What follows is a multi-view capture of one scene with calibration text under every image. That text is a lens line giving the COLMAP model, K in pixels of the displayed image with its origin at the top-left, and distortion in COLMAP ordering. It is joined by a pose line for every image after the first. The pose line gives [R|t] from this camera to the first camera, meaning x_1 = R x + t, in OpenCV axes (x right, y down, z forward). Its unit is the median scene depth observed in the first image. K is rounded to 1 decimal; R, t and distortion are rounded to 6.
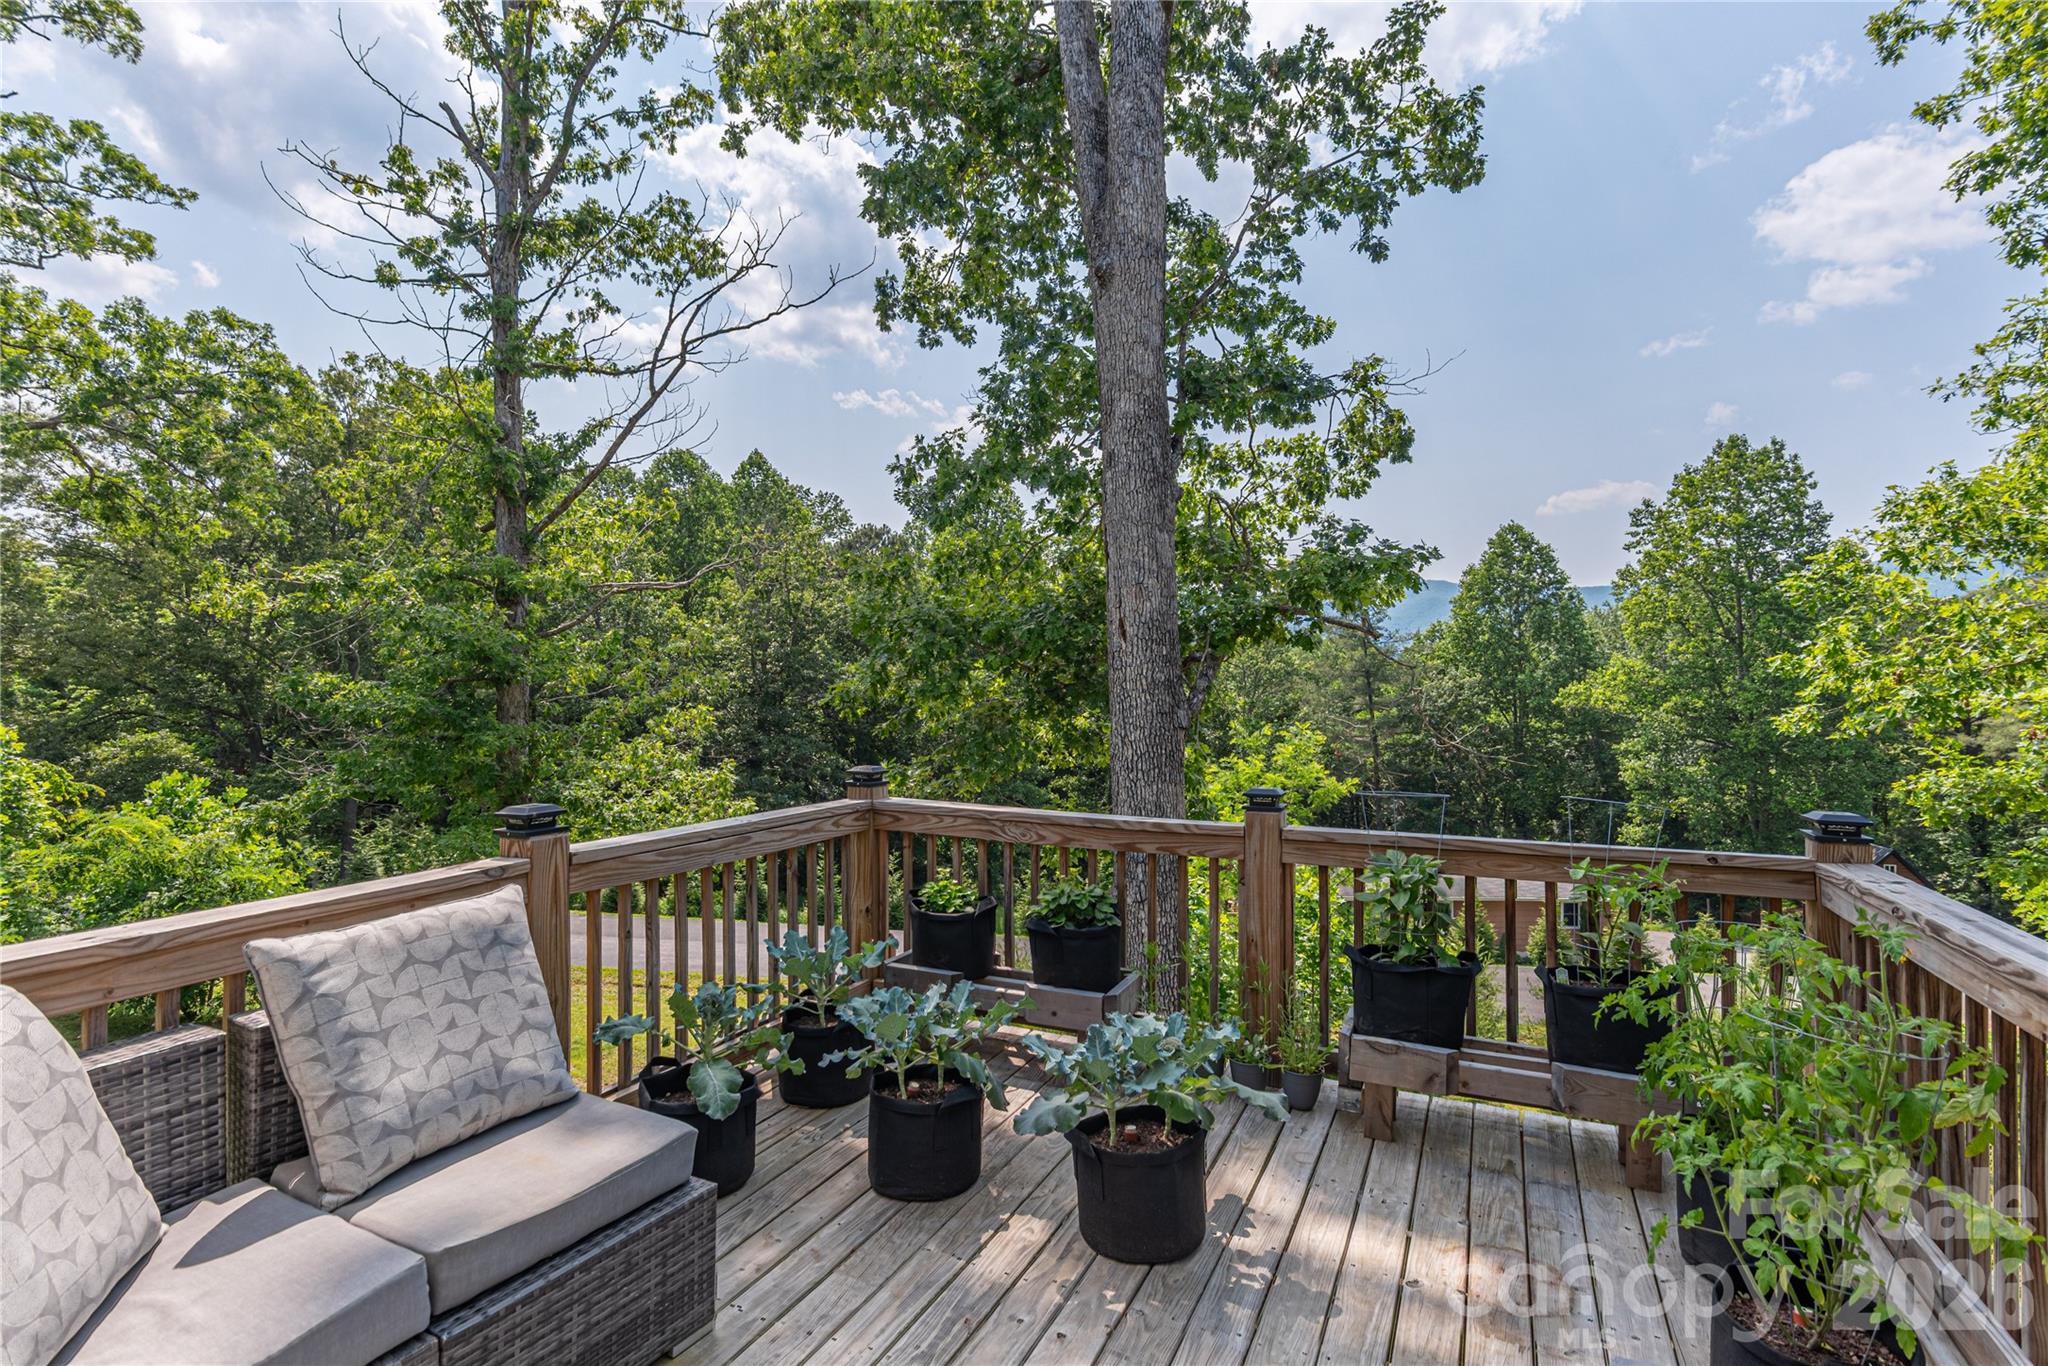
lens RADIAL K [[1006.1, 0, 1028.1], [0, 1006.1, 678.5], [0, 0, 1]] dist [0.003434, 0.000753]
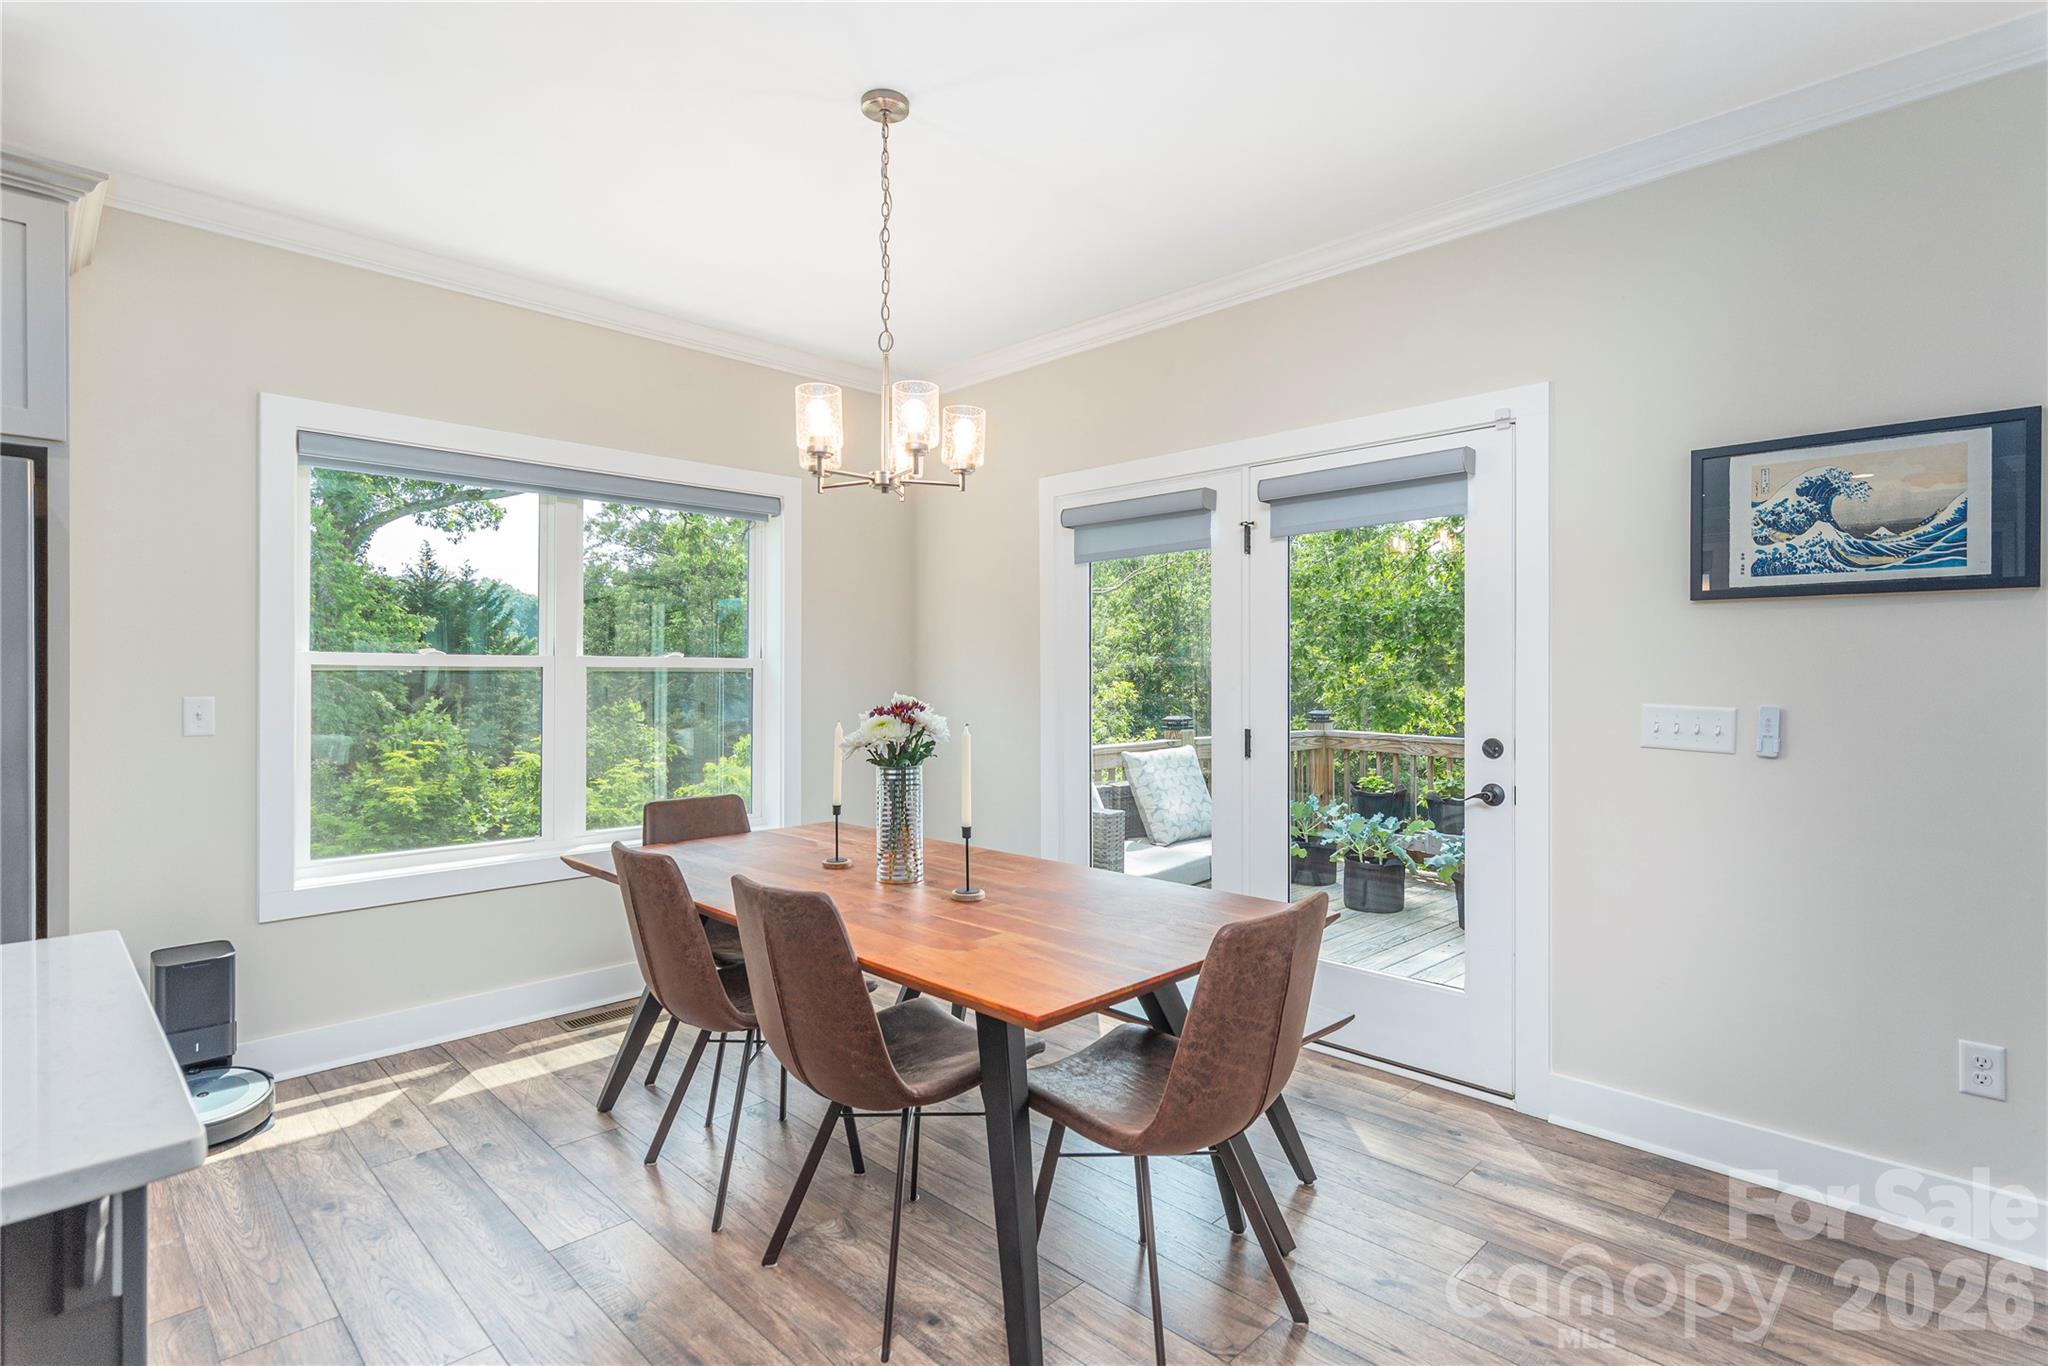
lens RADIAL K [[1006.1, 0, 1021.8], [0, 1006.1, 689.1], [0, 0, 1]] dist [0.003434, 0.000753]
pose [[0.935761, 0.001684, -0.352632, -0.014414], [0.005189, 0.999815, 0.018545, 0.007805], [0.352598, -0.019184, 0.935578, -0.289355]]
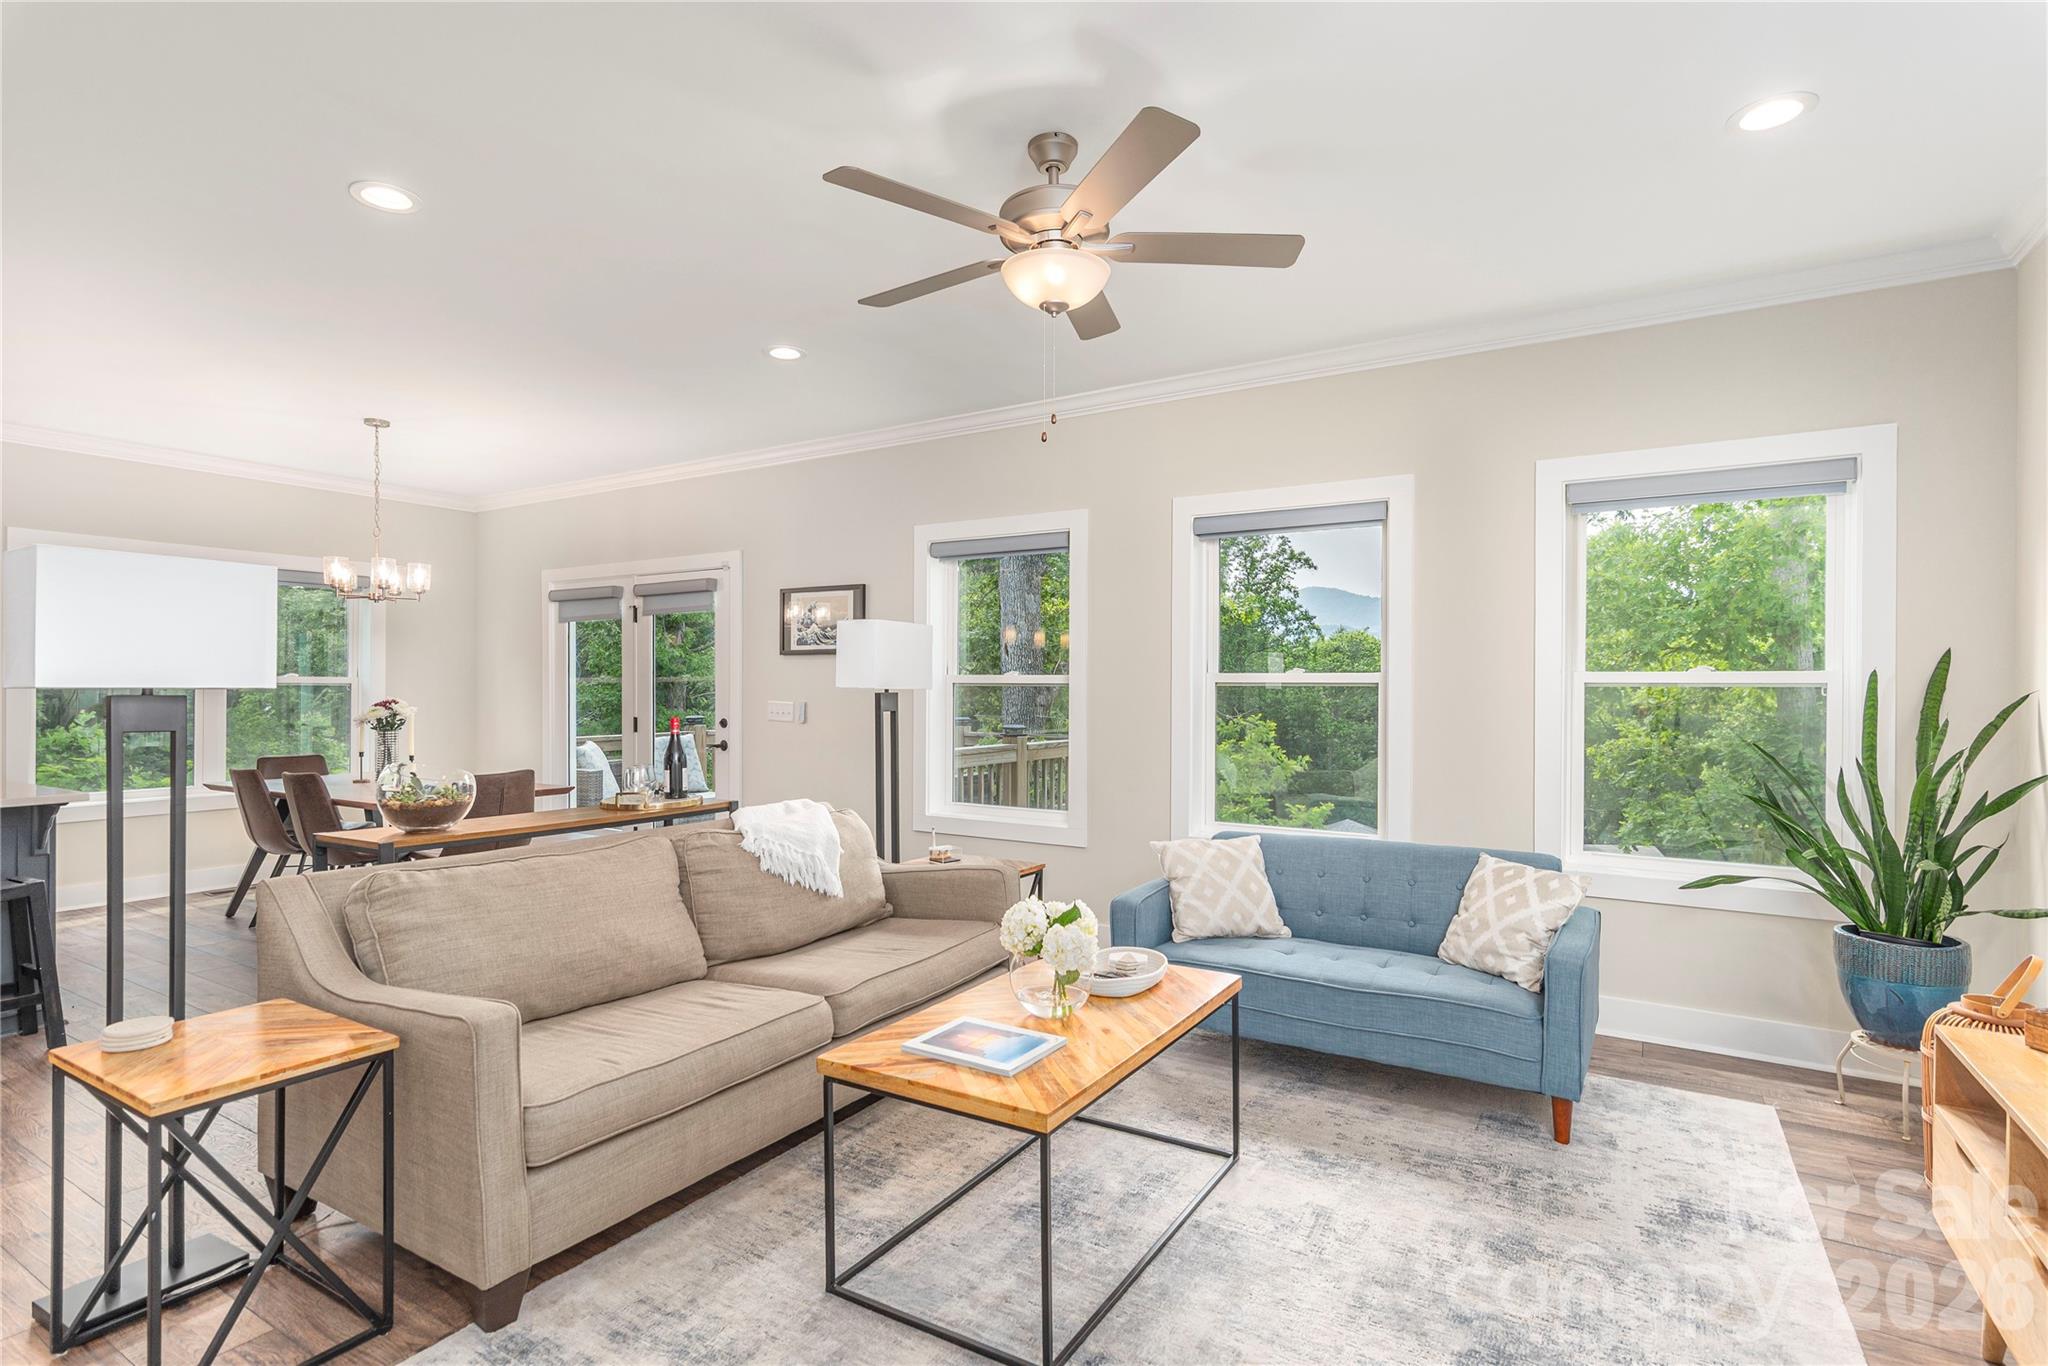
lens RADIAL K [[1006.1, 0, 1014.7], [0, 1006.1, 694.7], [0, 0, 1]] dist [0.003434, 0.000753]
pose [[0.990713, -0.001563, -0.135963, 0.242028], [0.003425, 0.999904, 0.013458, 0.006620], [0.135929, -0.013799, 0.990623, -0.522288]]
